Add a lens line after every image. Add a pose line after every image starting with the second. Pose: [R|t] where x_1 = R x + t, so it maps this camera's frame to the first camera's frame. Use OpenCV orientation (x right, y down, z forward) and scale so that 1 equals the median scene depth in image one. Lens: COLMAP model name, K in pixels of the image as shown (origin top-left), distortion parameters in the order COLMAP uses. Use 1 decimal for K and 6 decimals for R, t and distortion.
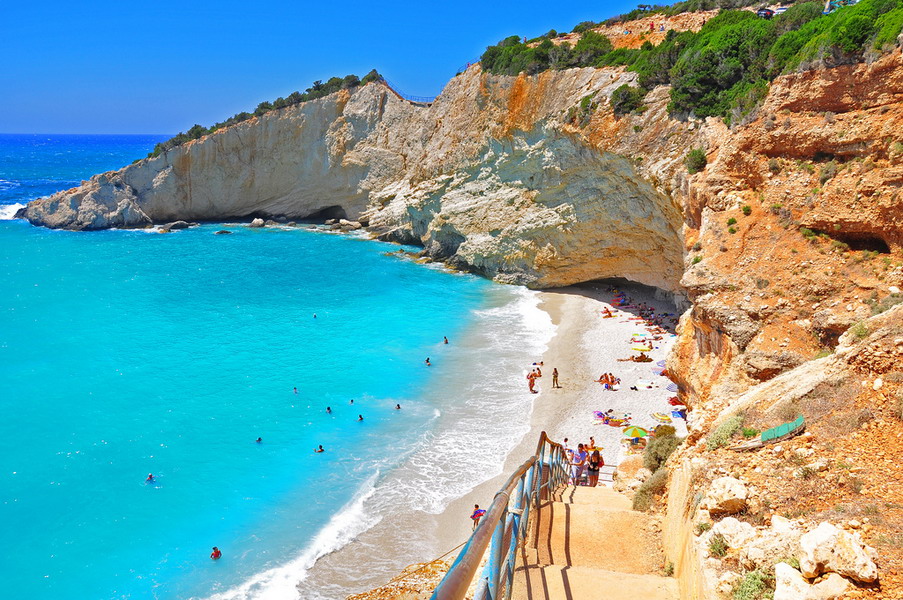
lens RADIAL K [[647.5, 0, 451.5], [0, 647.5, 300.0], [0, 0, 1]] dist [-0.165221, 0.070887]
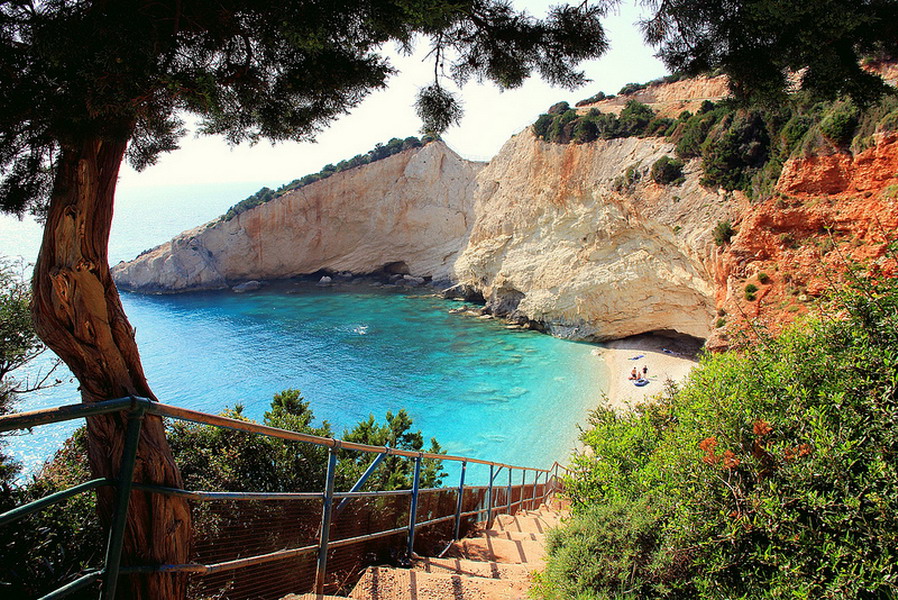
lens RADIAL K [[662.8, 0, 449.0], [0, 662.8, 300.0], [0, 0, 1]] dist [-0.155704, 0.006131]
pose [[0.994906, -0.029560, -0.096372, 0.001392], [0.022734, 0.997205, -0.071174, -0.013119], [0.098207, 0.068620, 0.992797, -0.094734]]
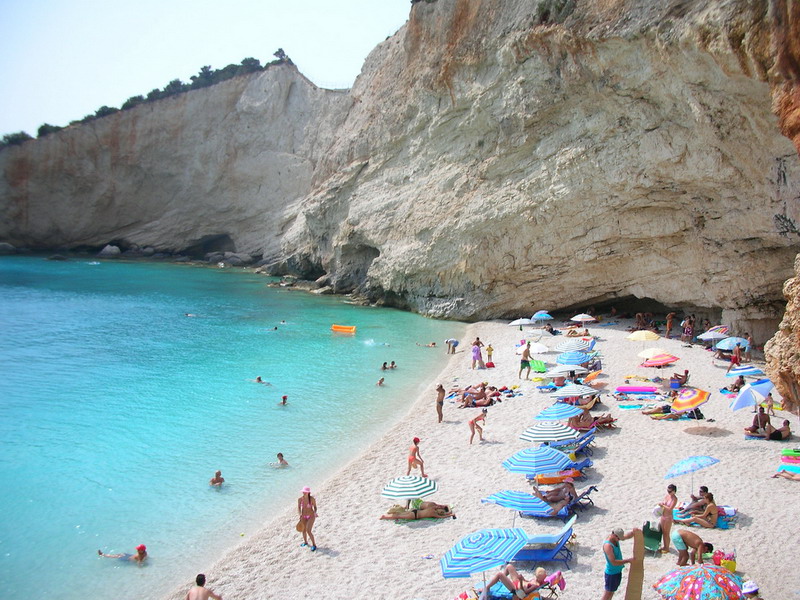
lens RADIAL K [[806.8, 0, 400.0], [0, 806.8, 300.0], [0, 0, 1]] dist [-0.235385, 0.188949]
pose [[0.999552, 0.029928, -0.000479, 0.045117], [-0.029778, 0.992645, -0.117342, 0.050474], [-0.003037, 0.117303, 0.993091, 0.218106]]
